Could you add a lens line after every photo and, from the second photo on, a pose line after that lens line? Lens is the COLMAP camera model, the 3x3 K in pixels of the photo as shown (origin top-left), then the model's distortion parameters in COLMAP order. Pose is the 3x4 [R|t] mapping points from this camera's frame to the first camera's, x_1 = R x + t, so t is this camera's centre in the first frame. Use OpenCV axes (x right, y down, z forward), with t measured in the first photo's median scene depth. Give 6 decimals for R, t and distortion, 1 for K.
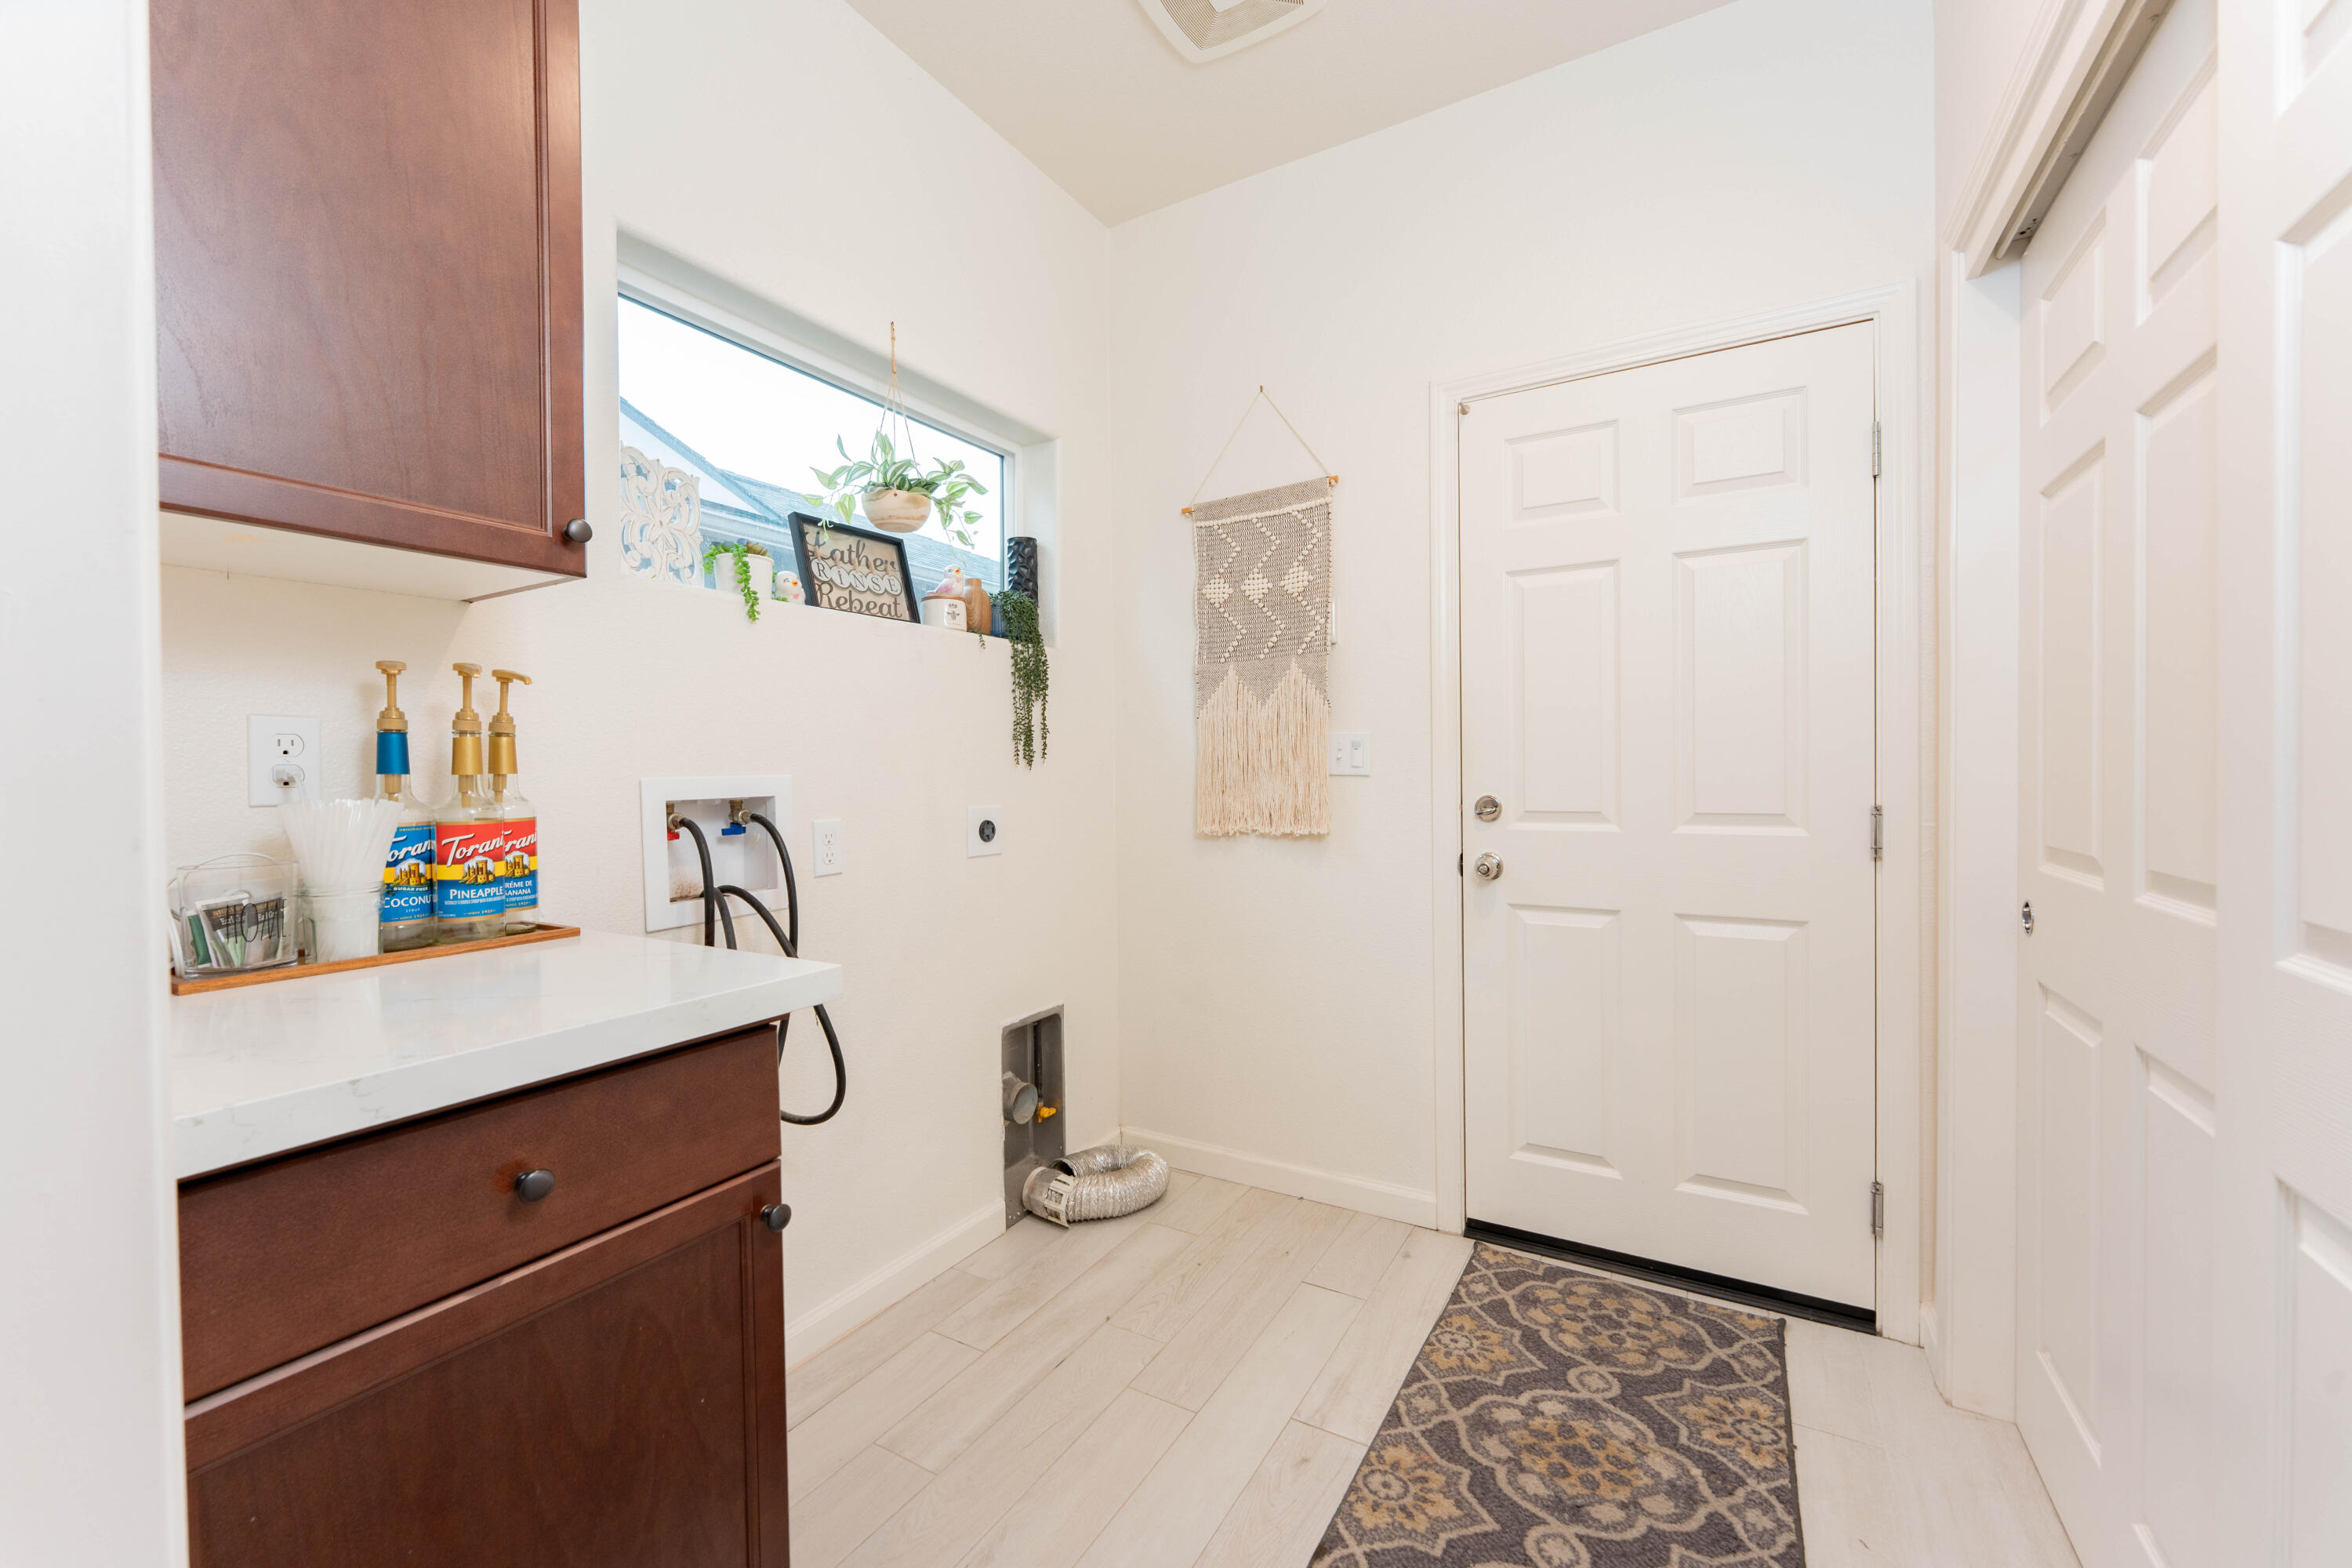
lens RADIAL K [[934.5, 0, 1169.1], [0, 934.5, 783.1], [0, 0, 1]] dist [-0.001113, -0.000699]
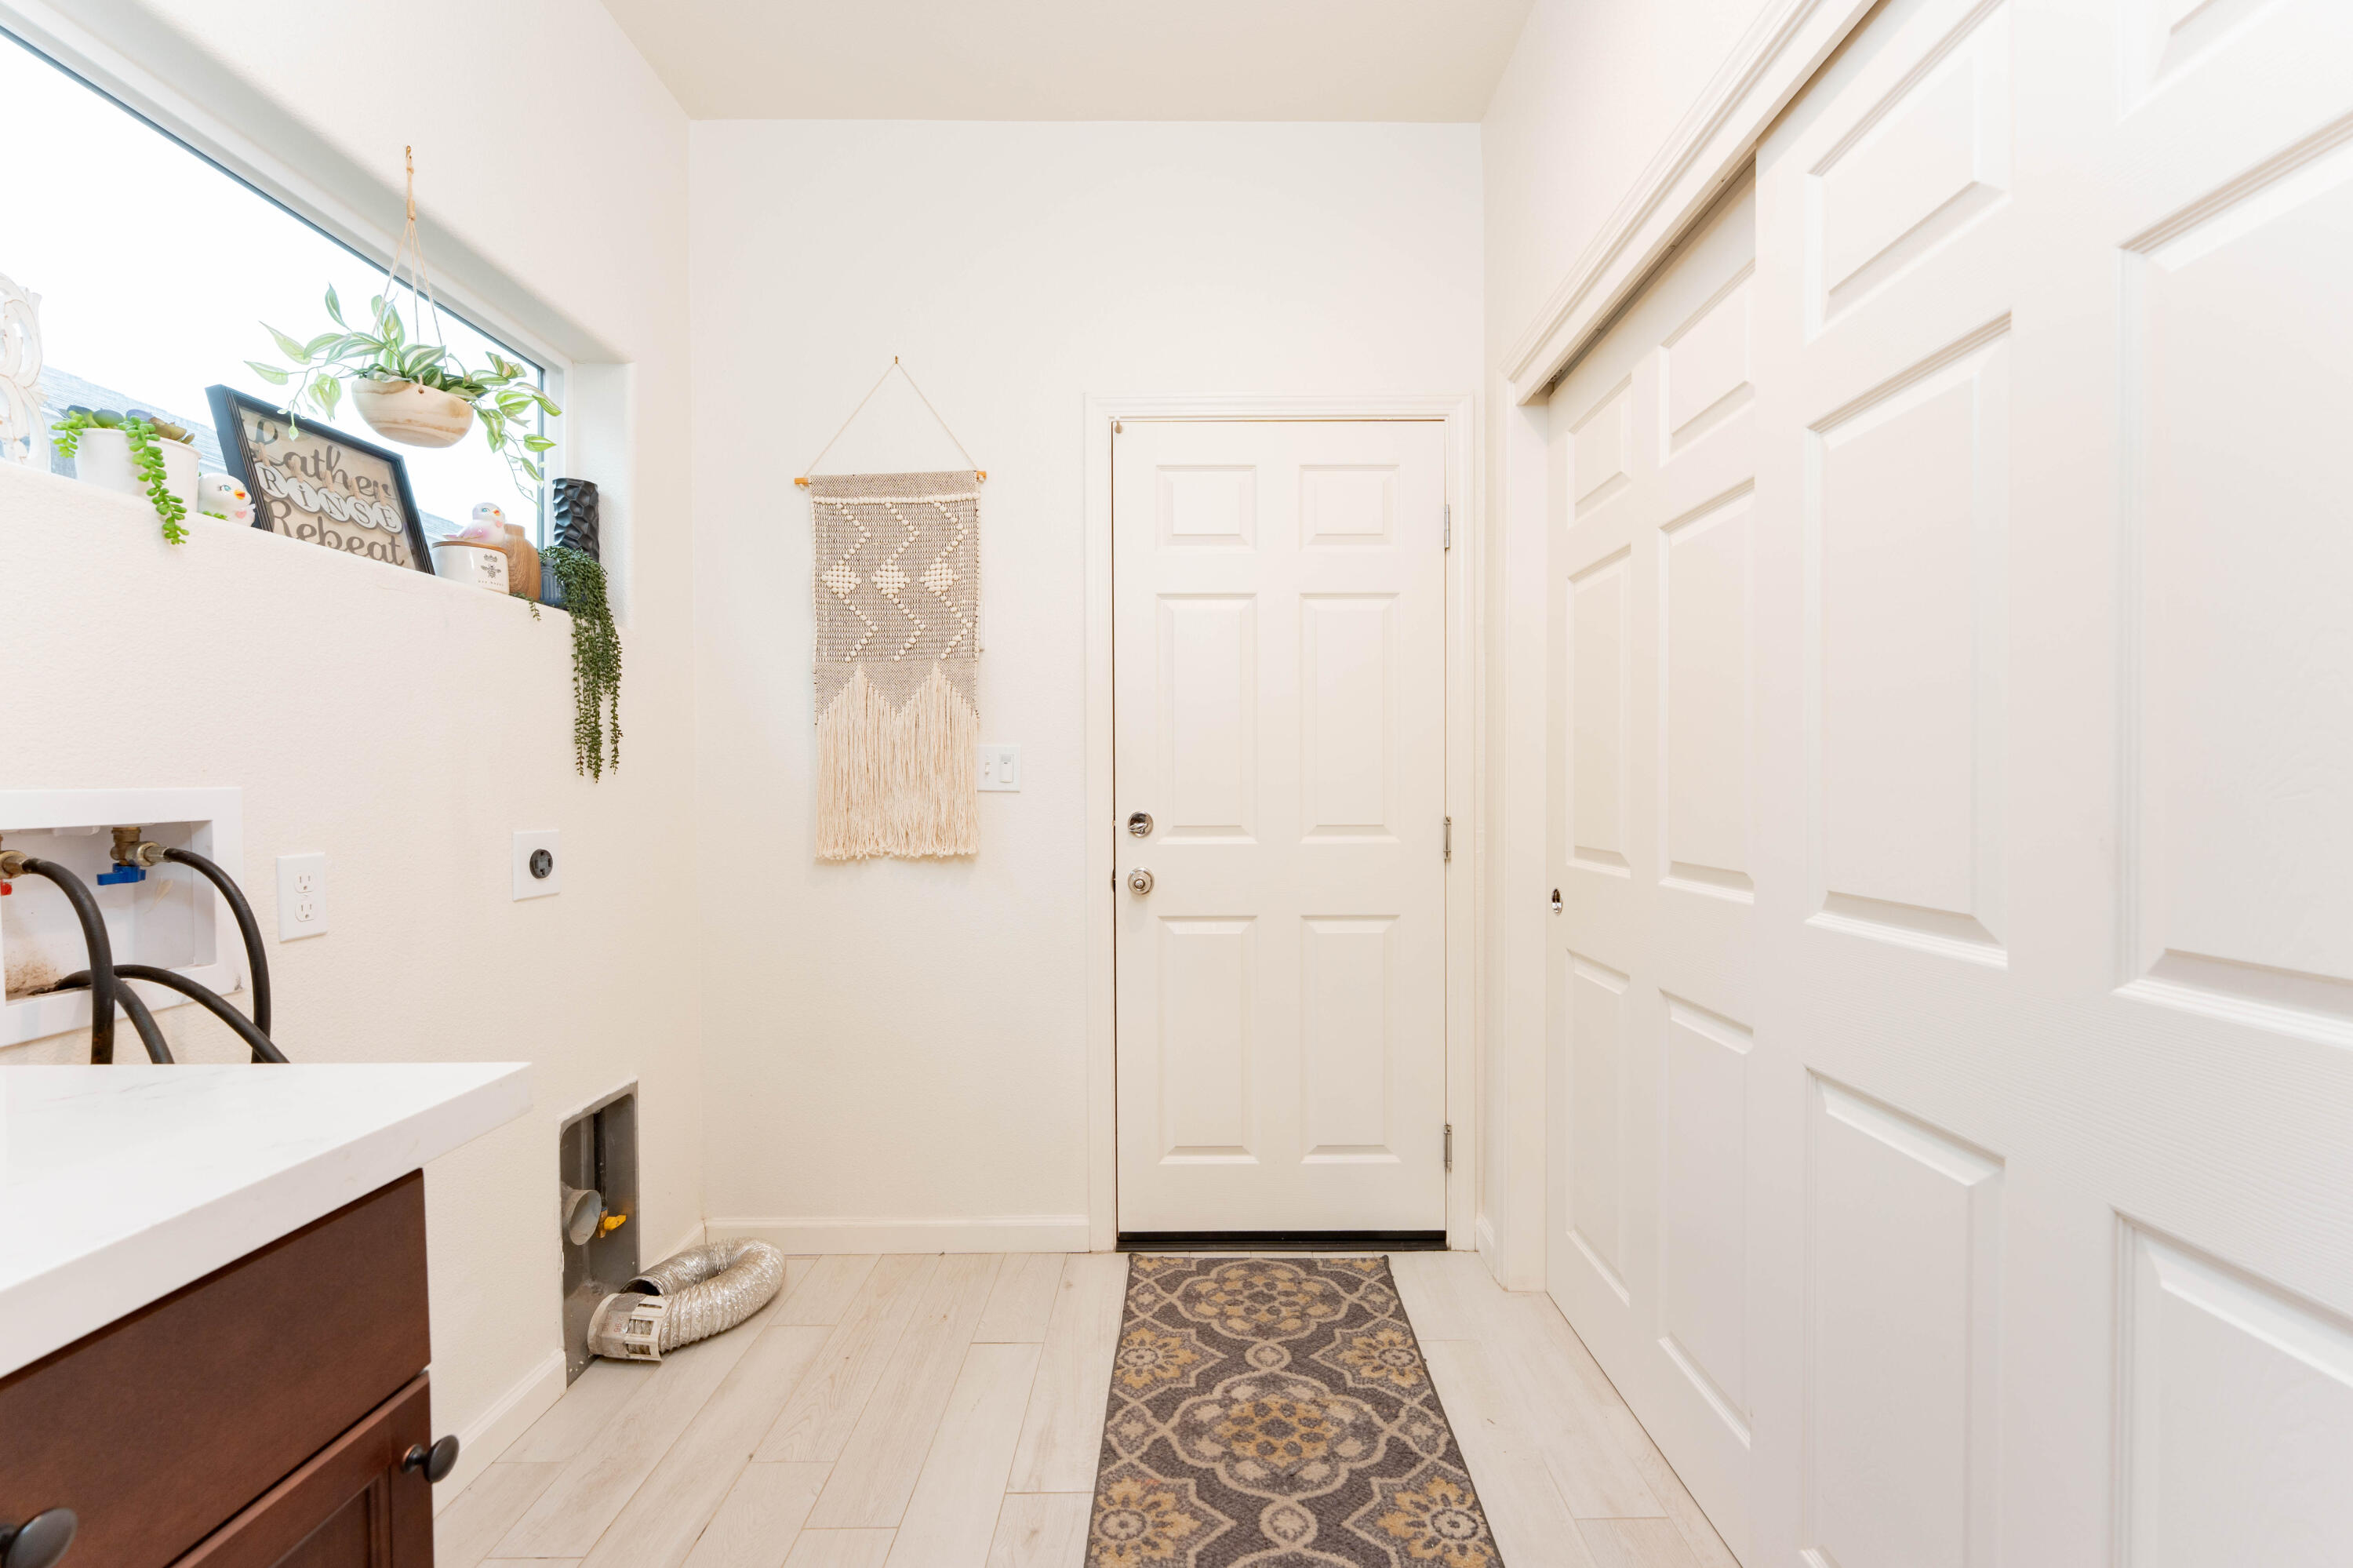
lens RADIAL K [[964.9, 0, 1199.5], [0, 964.9, 794.9], [0, 0, 1]] dist [0.000189, -0.000699]
pose [[0.858872, 0.001074, 0.512190, -0.148764], [0.001470, 0.999989, -0.004561, 0.000356], [-0.512189, 0.004670, 0.858860, 0.068347]]
